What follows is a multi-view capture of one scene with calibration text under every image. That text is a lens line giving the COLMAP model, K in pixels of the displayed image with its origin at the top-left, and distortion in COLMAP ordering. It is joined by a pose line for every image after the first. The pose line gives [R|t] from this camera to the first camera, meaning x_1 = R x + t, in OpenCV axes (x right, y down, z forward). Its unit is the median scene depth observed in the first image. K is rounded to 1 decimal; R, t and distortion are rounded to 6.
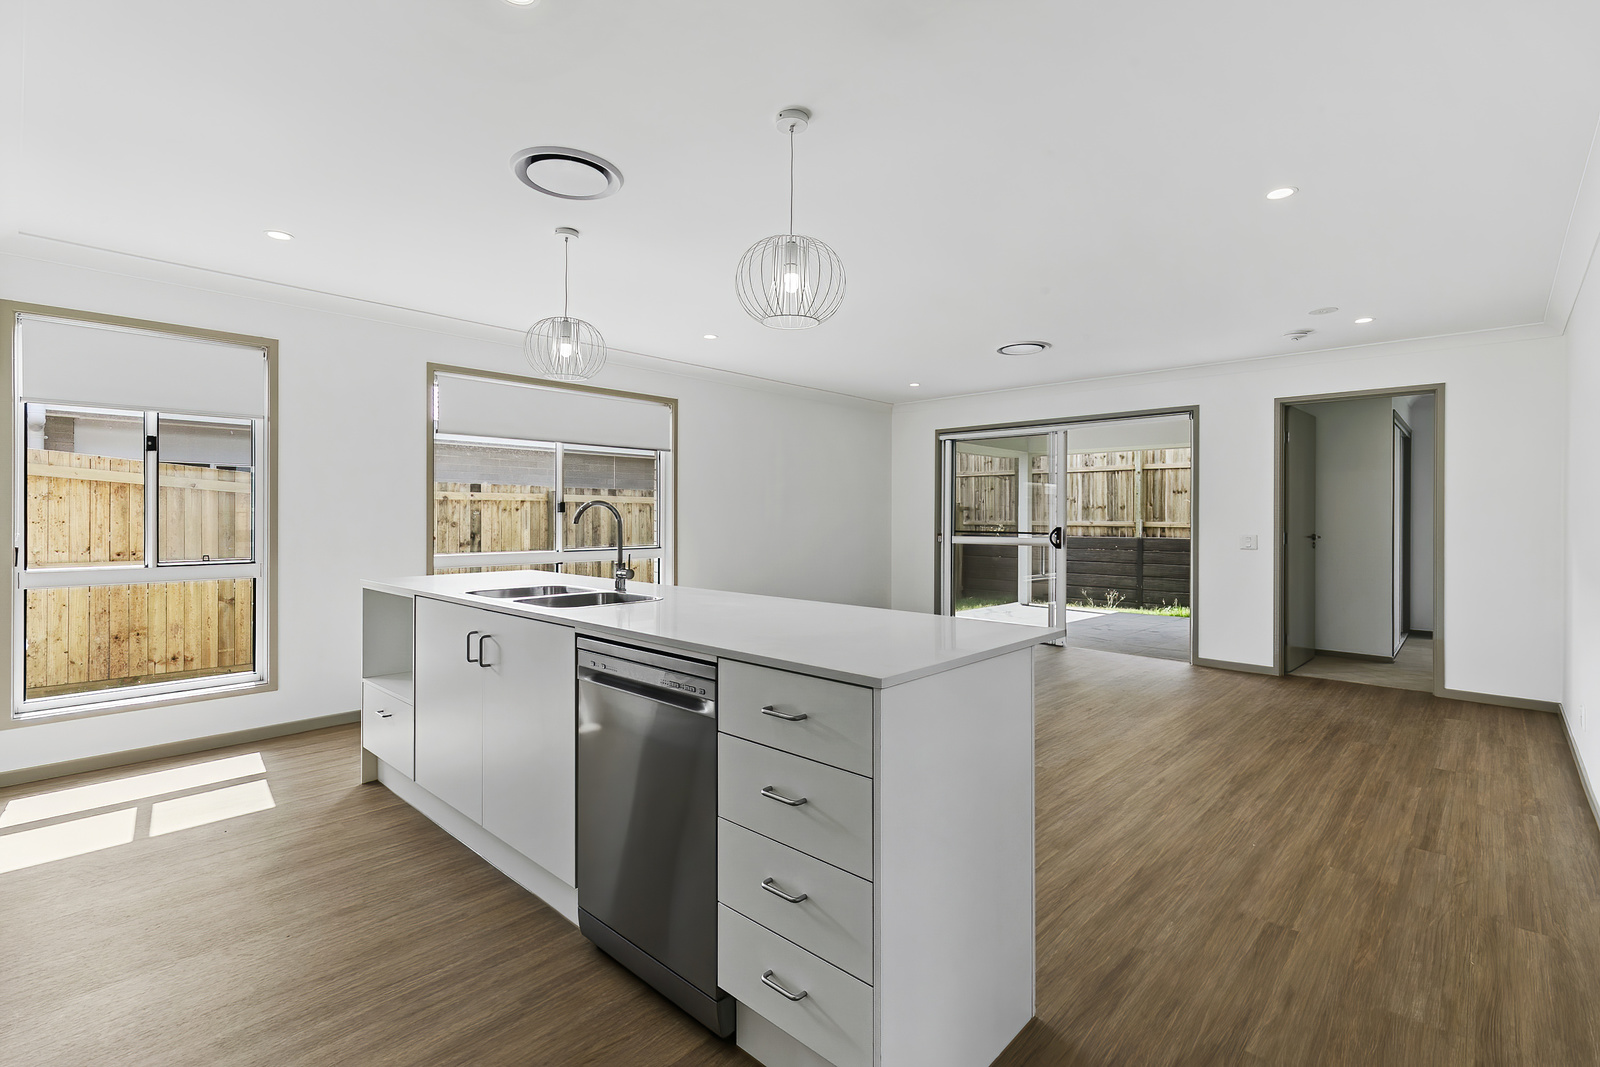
lens RADIAL K [[731.3, 0, 805.1], [0, 731.3, 511.7], [0, 0, 1]] dist [0.004870, -0.000834]
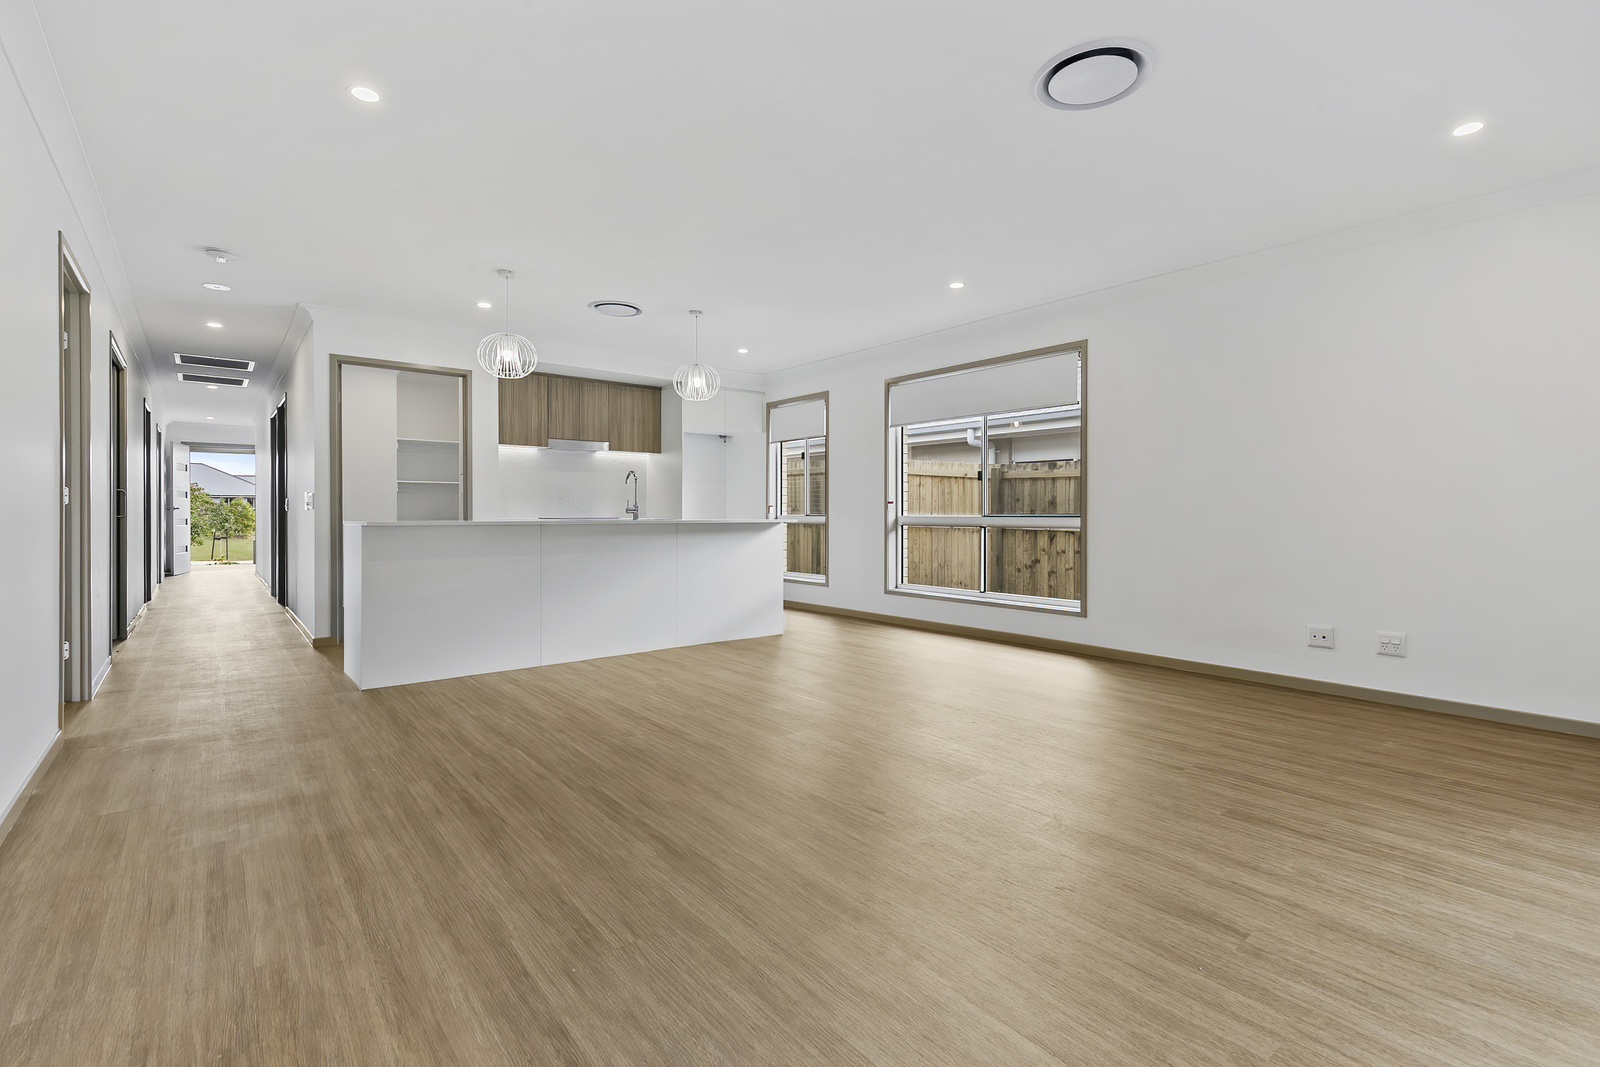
lens RADIAL K [[731.3, 0, 806.1], [0, 731.3, 514.7], [0, 0, 1]] dist [0.004870, -0.000834]
pose [[-0.131288, -0.001522, -0.991343, 0.710844], [0.003964, 0.999990, -0.002061, 0.048224], [0.991336, -0.004201, -0.131280, 0.796937]]
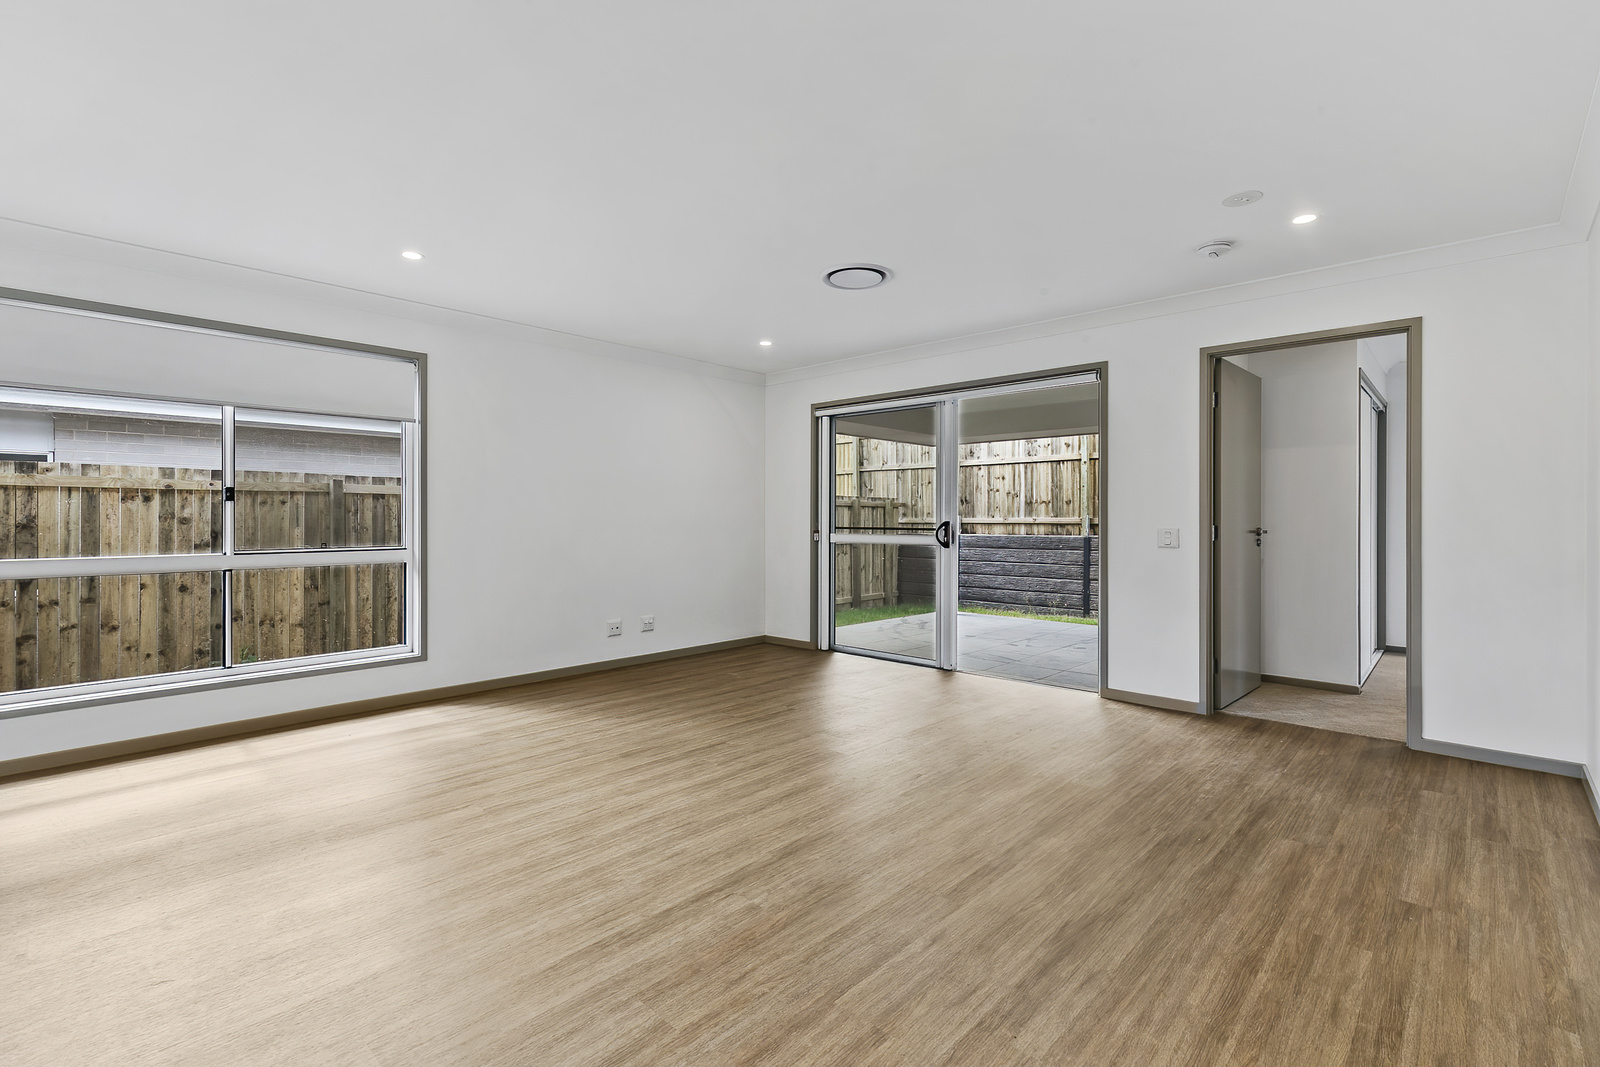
lens RADIAL K [[731.3, 0, 798.2], [0, 731.3, 517.9], [0, 0, 1]] dist [0.004870, -0.000834]
pose [[0.999989, -0.003383, 0.003273, 0.213776], [0.003362, 0.999972, 0.006635, 0.013381], [-0.003296, -0.006624, 0.999973, 0.234787]]
